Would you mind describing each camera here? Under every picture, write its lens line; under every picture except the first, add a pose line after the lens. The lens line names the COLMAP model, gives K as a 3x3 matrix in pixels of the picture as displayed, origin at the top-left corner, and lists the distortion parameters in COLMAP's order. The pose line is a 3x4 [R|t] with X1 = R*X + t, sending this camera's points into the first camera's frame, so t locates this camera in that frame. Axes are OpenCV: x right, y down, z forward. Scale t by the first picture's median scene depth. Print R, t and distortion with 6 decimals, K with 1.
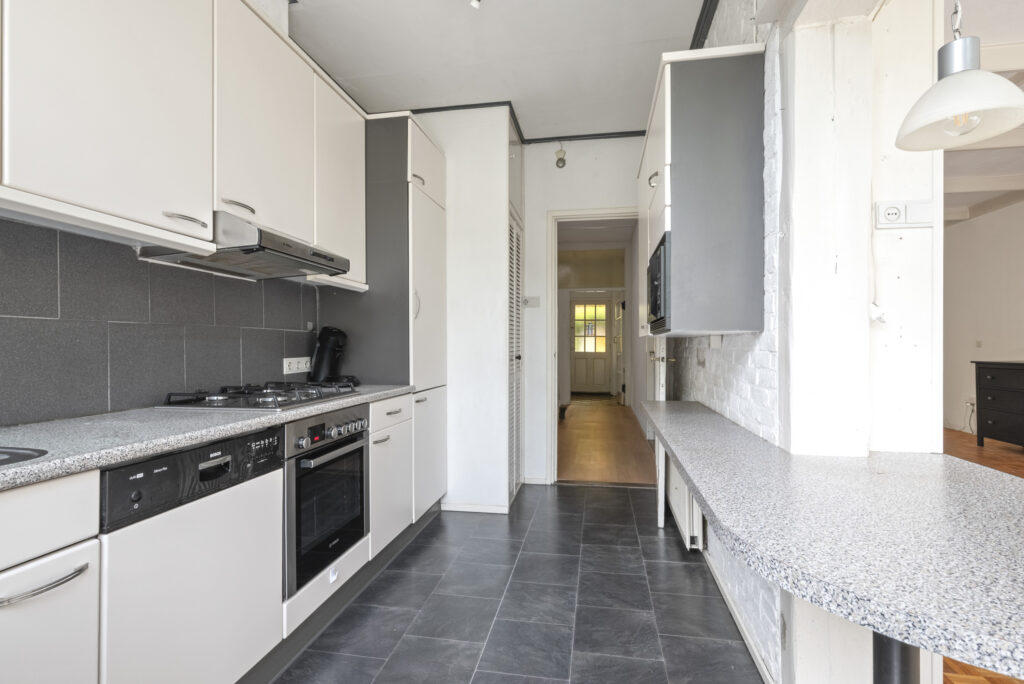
lens RADIAL K [[488.3, 0, 510.3], [0, 488.3, 348.6], [0, 0, 1]] dist [0.002600, 0.000286]
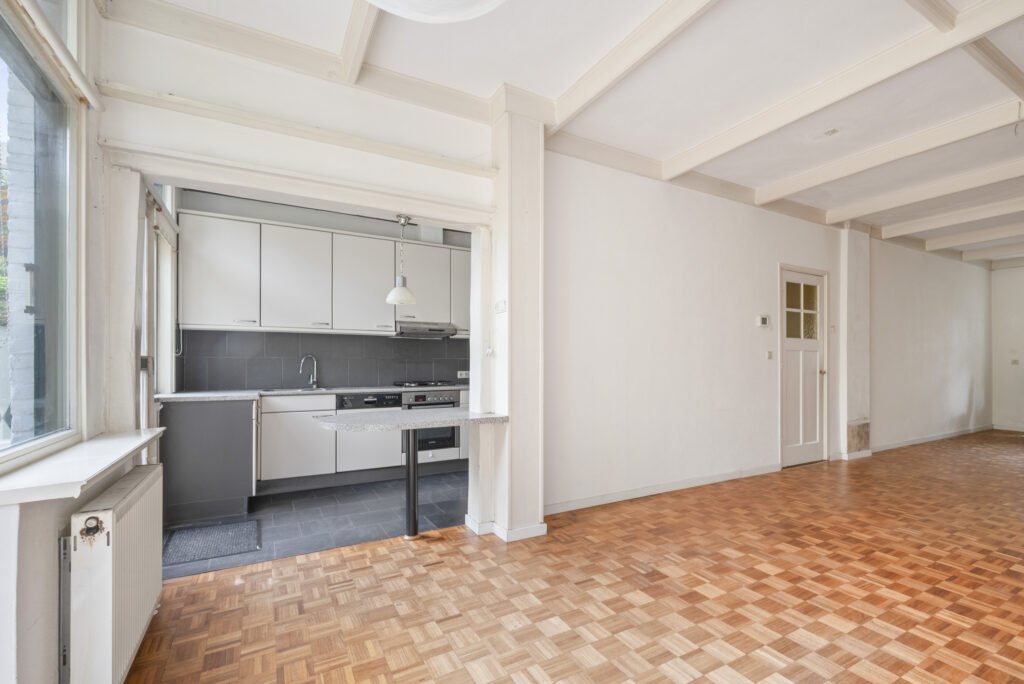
lens RADIAL K [[450.1, 0, 514.5], [0, 450.1, 367.2], [0, 0, 1]] dist [0.021740, -0.000003]
pose [[0.642735, 0.001988, -0.766086, 1.808306], [-0.001978, 0.999998, 0.000936, -0.001294], [0.766086, 0.000913, 0.642738, -0.200853]]
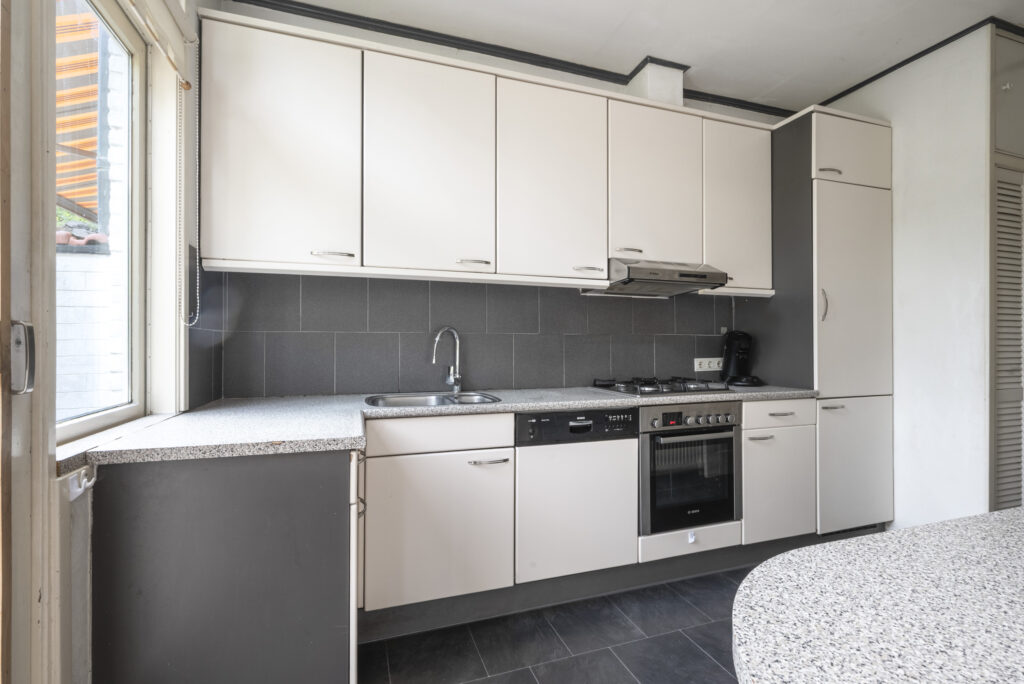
lens RADIAL K [[456.4, 0, 505.5], [0, 456.4, 354.2], [0, 0, 1]] dist [0.001031, 0.000343]
pose [[0.490315, 0.021110, -0.871290, 0.409656], [-0.006033, 0.999765, 0.020828, -0.015660], [0.871525, -0.004956, 0.490327, 0.040147]]
